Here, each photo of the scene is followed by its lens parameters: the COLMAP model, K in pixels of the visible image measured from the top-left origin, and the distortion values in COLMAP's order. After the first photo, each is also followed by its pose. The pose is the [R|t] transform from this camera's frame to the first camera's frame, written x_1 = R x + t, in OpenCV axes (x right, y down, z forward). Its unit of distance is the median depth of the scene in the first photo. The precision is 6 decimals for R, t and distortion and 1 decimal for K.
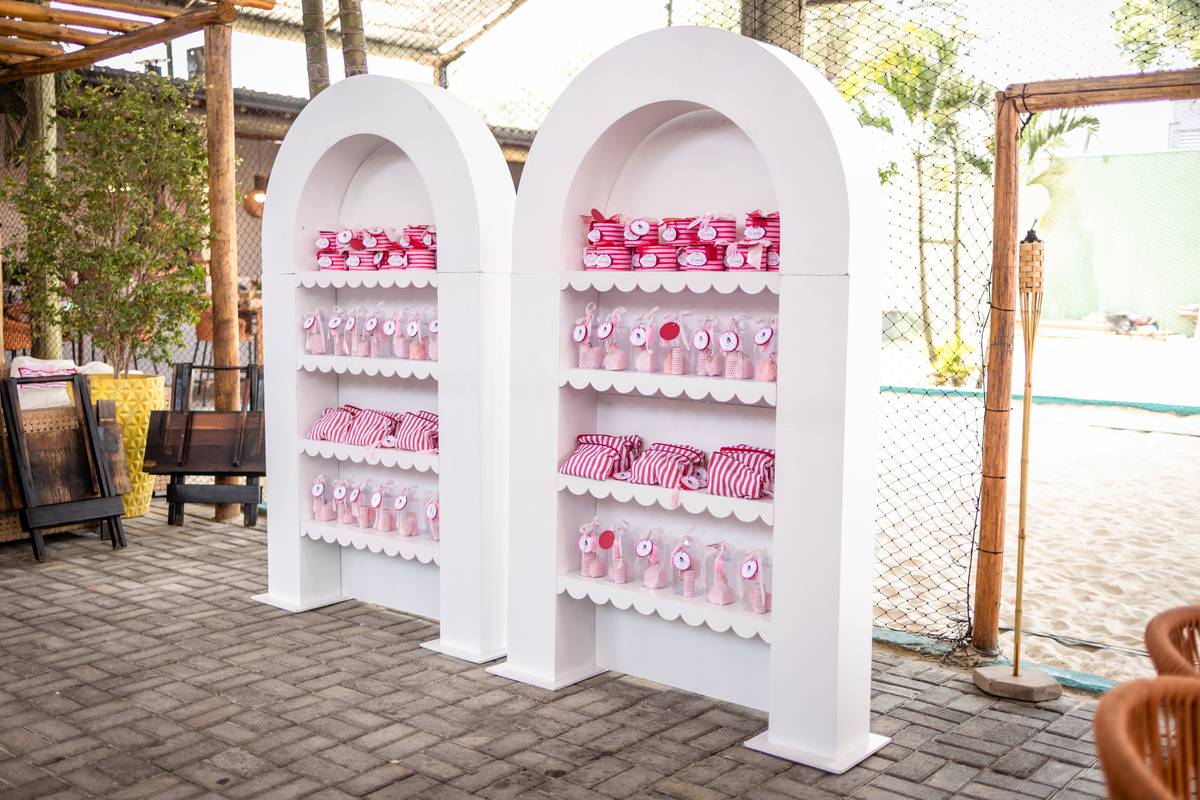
lens RADIAL K [[1199.2, 0, 600.0], [0, 1199.2, 400.0], [0, 0, 1]] dist [0.001275, 0.000951]
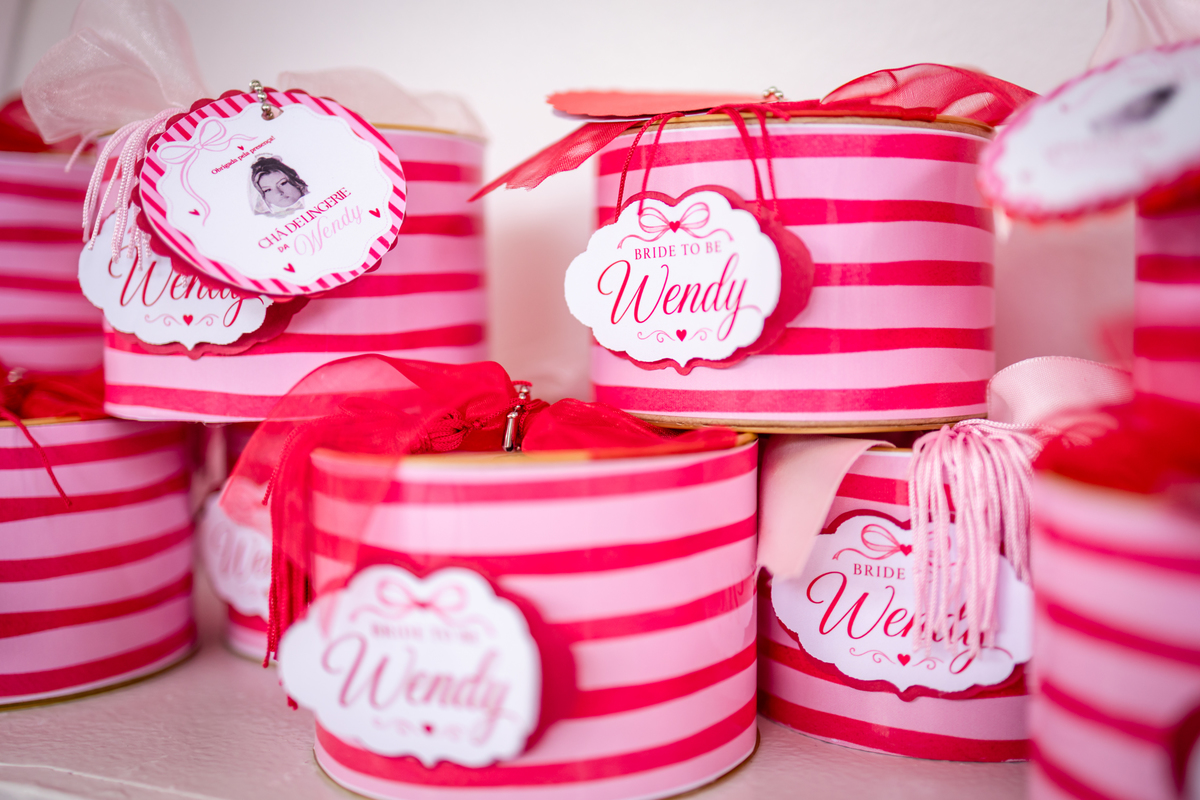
lens RADIAL K [[1199.2, 0, 600.0], [0, 1199.2, 400.0], [0, 0, 1]] dist [0.001275, 0.000951]
pose [[0.969789, -0.031995, 0.241836, 0.034858], [0.032021, 0.999480, 0.003823, -0.131368], [-0.241833, 0.004036, 0.970309, 0.930675]]
